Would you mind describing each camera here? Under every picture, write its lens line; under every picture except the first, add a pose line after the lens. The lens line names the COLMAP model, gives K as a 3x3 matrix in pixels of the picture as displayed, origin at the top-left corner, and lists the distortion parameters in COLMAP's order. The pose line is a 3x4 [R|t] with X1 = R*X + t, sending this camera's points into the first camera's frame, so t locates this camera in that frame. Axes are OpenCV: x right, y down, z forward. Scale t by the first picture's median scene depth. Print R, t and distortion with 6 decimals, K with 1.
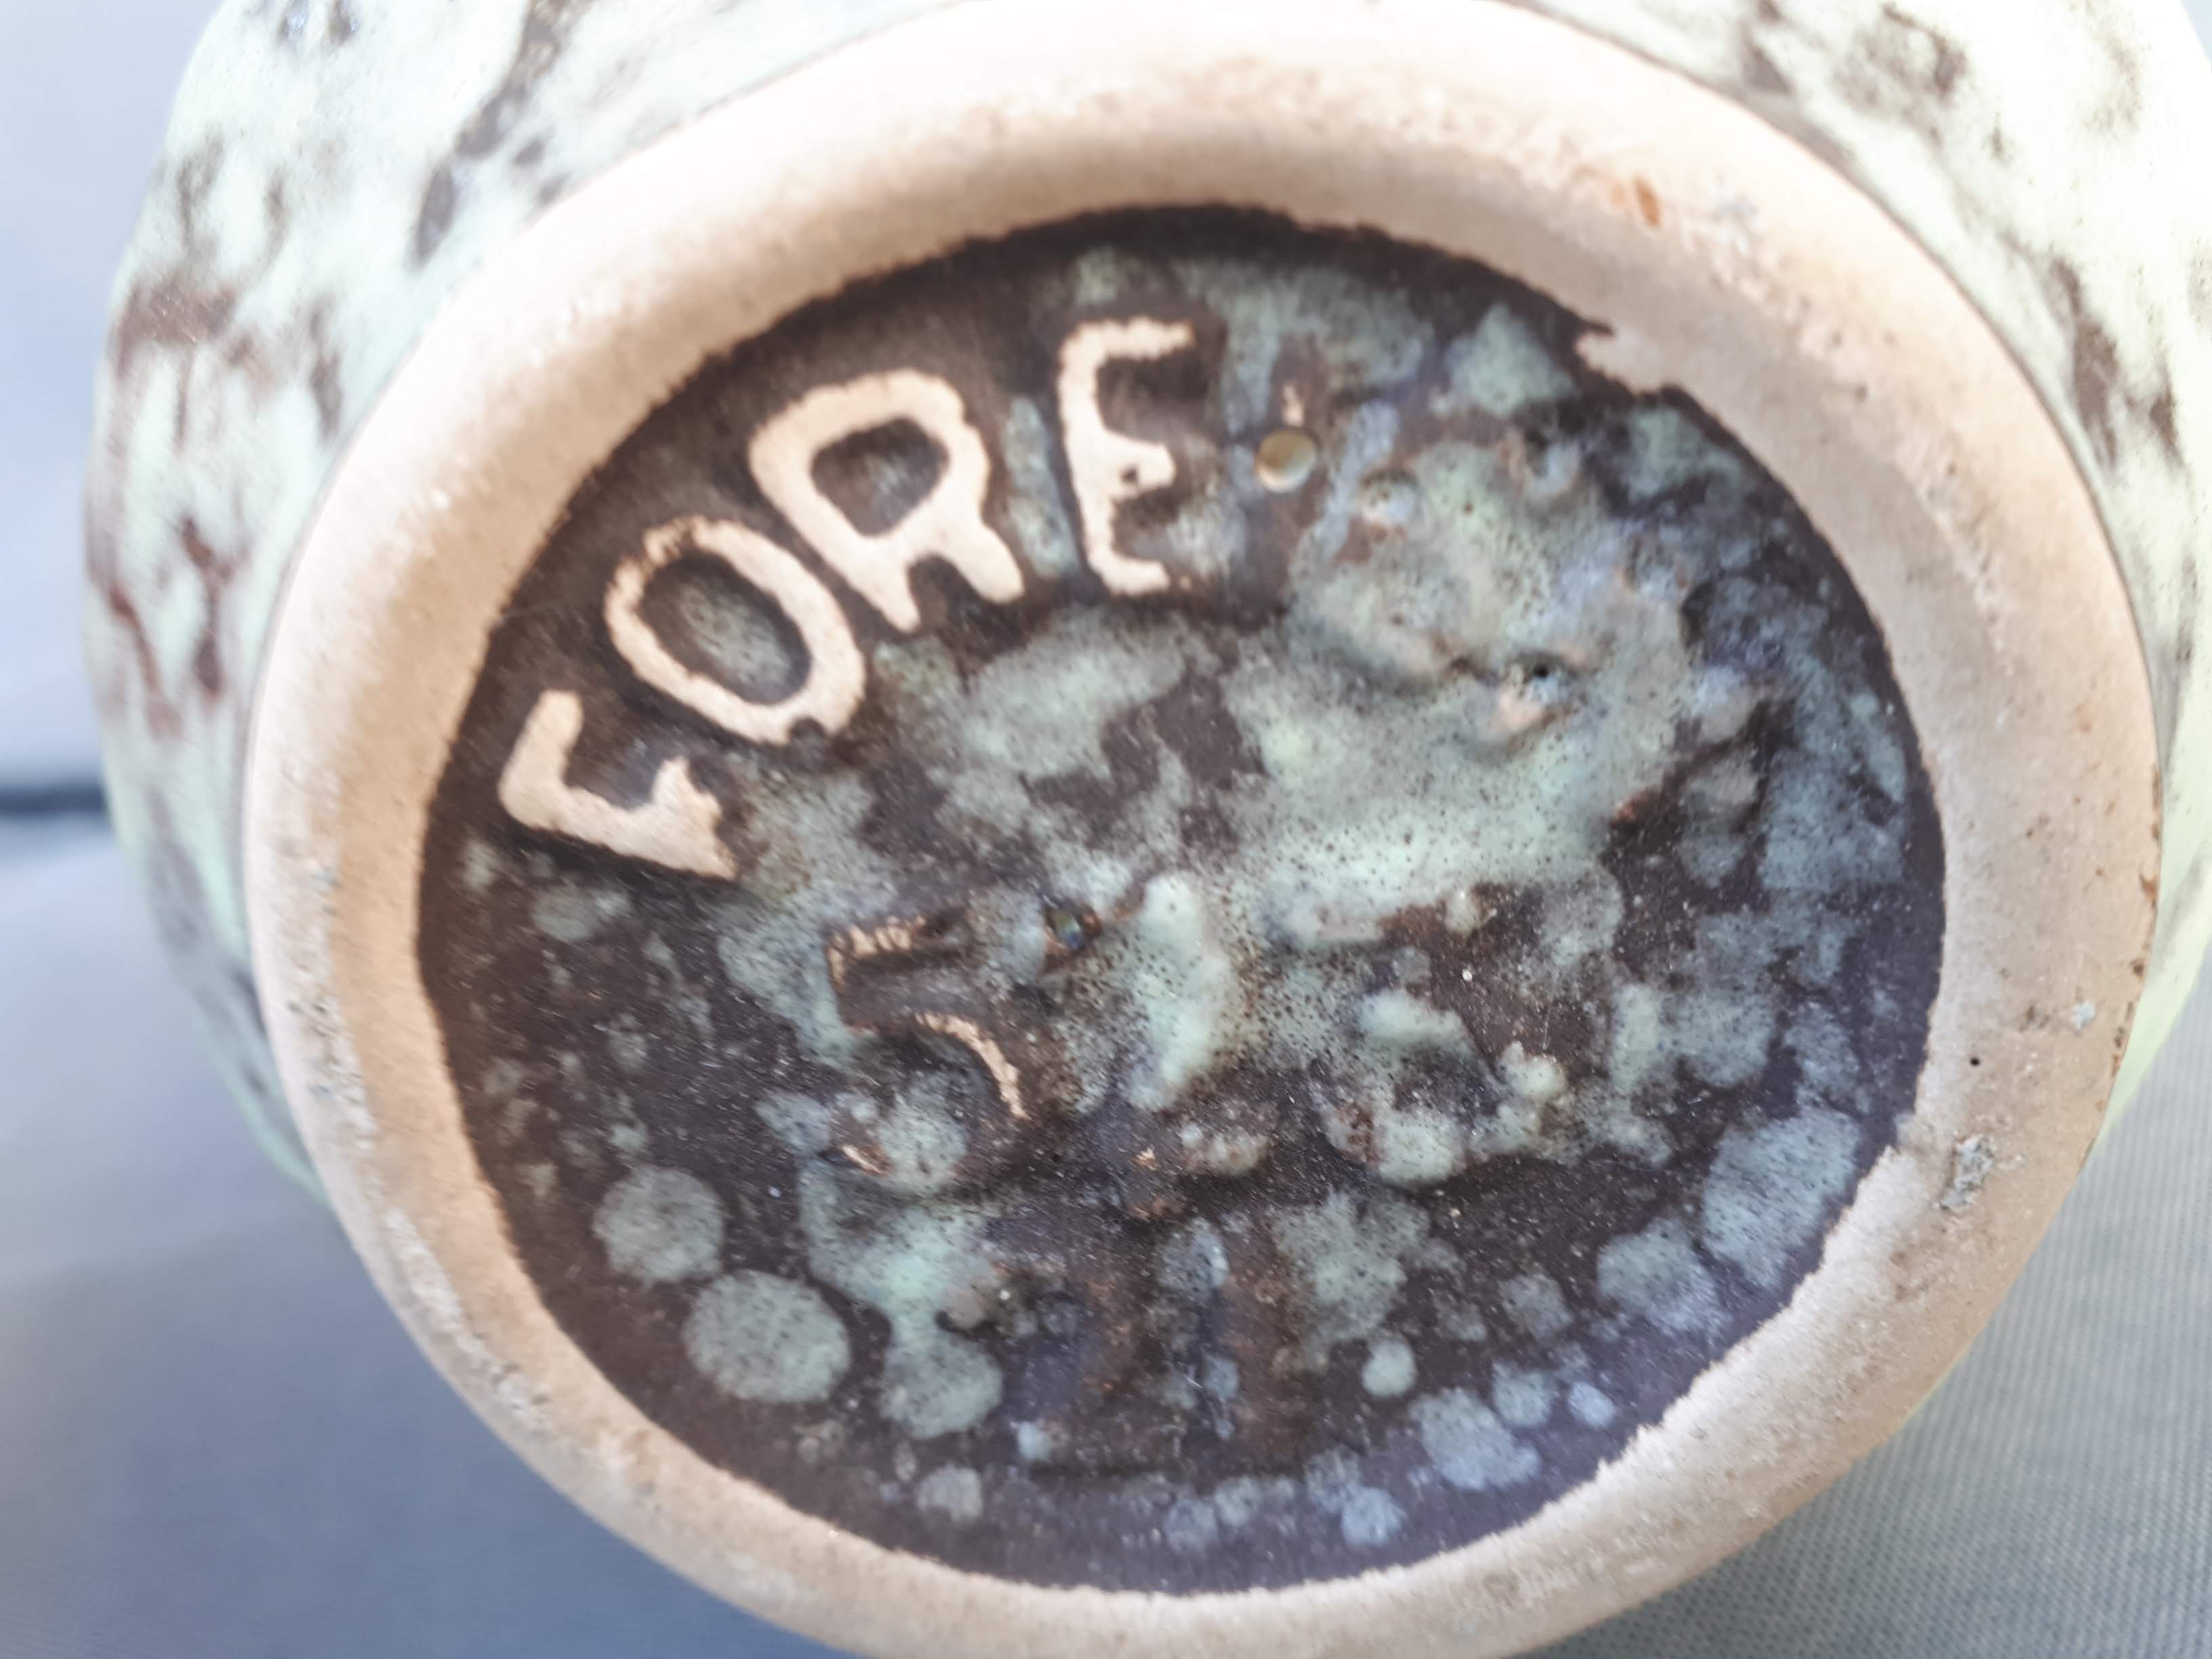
lens RADIAL K [[1765.6, 0, 1098.3], [0, 1765.6, 825.8], [0, 0, 1]] dist [0.090277, -0.299561]
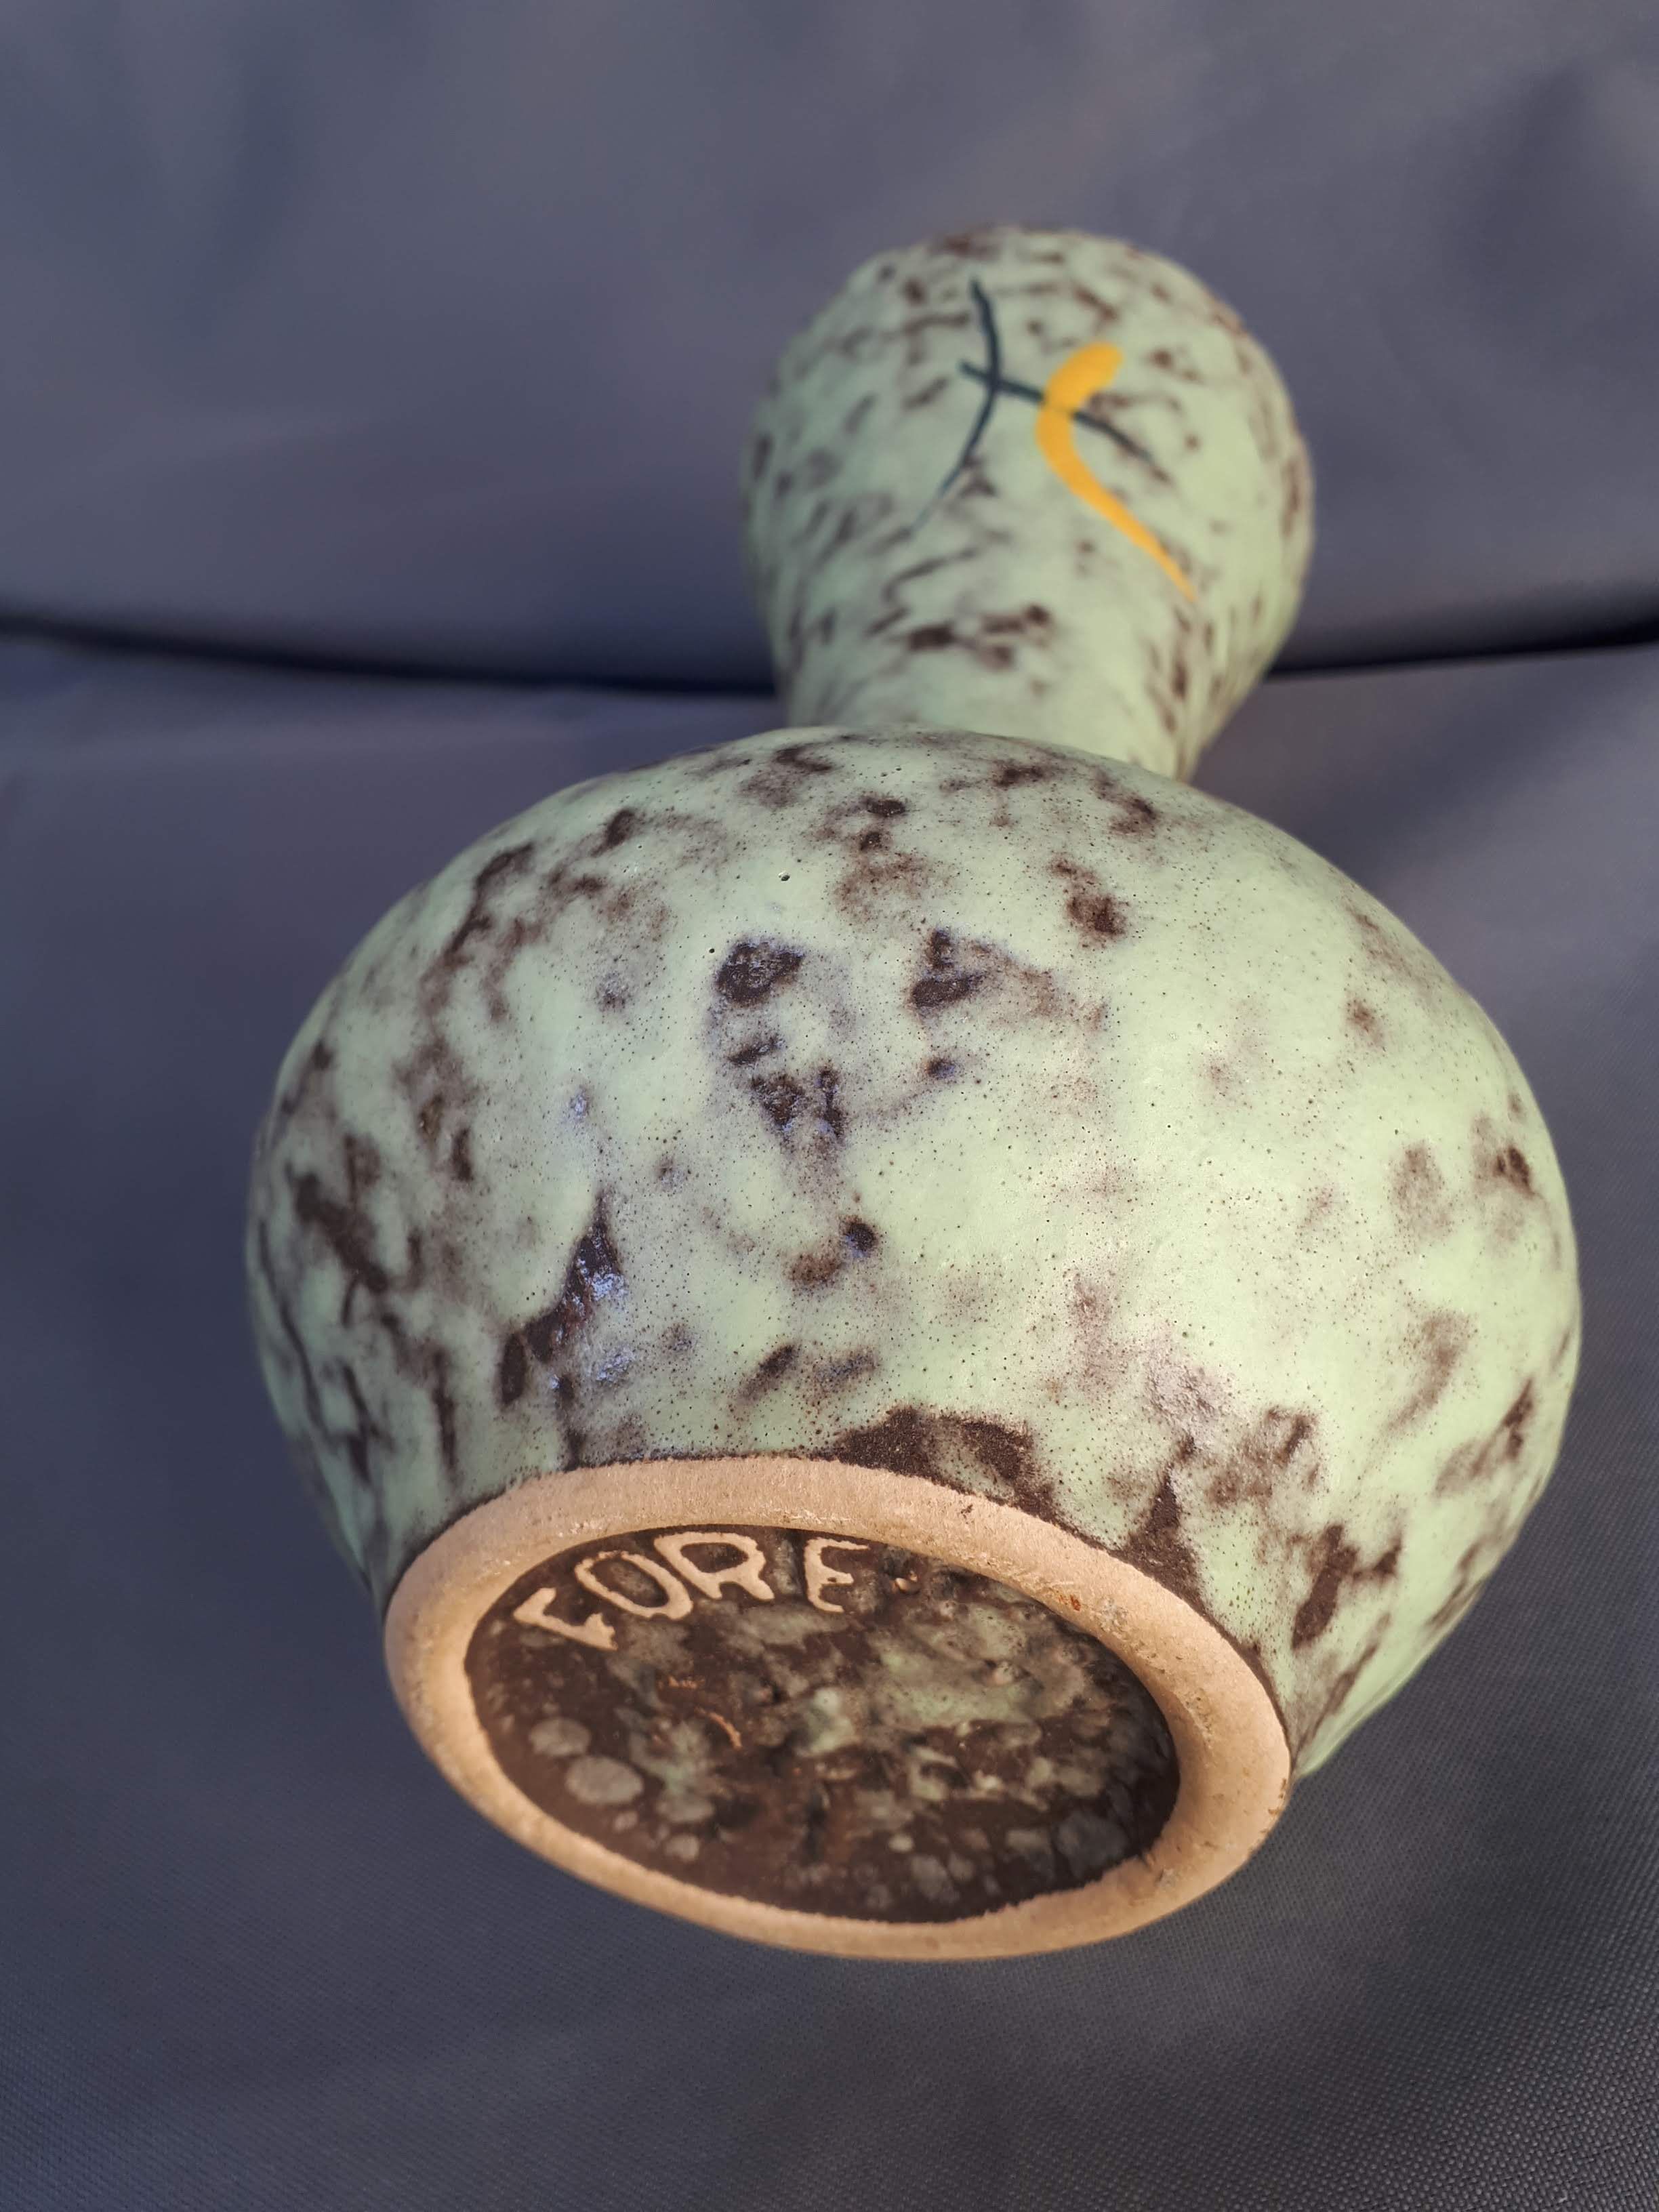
lens RADIAL K [[1765.6, 0, 837.9], [0, 1765.6, 1098.5], [0, 0, 1]] dist [0.090277, -0.299561]
pose [[0.984577, 0.174765, 0.008135, -0.081931], [-0.165059, 0.912468, 0.374376, -1.339023], [0.058005, -0.369944, 0.927241, -0.640038]]
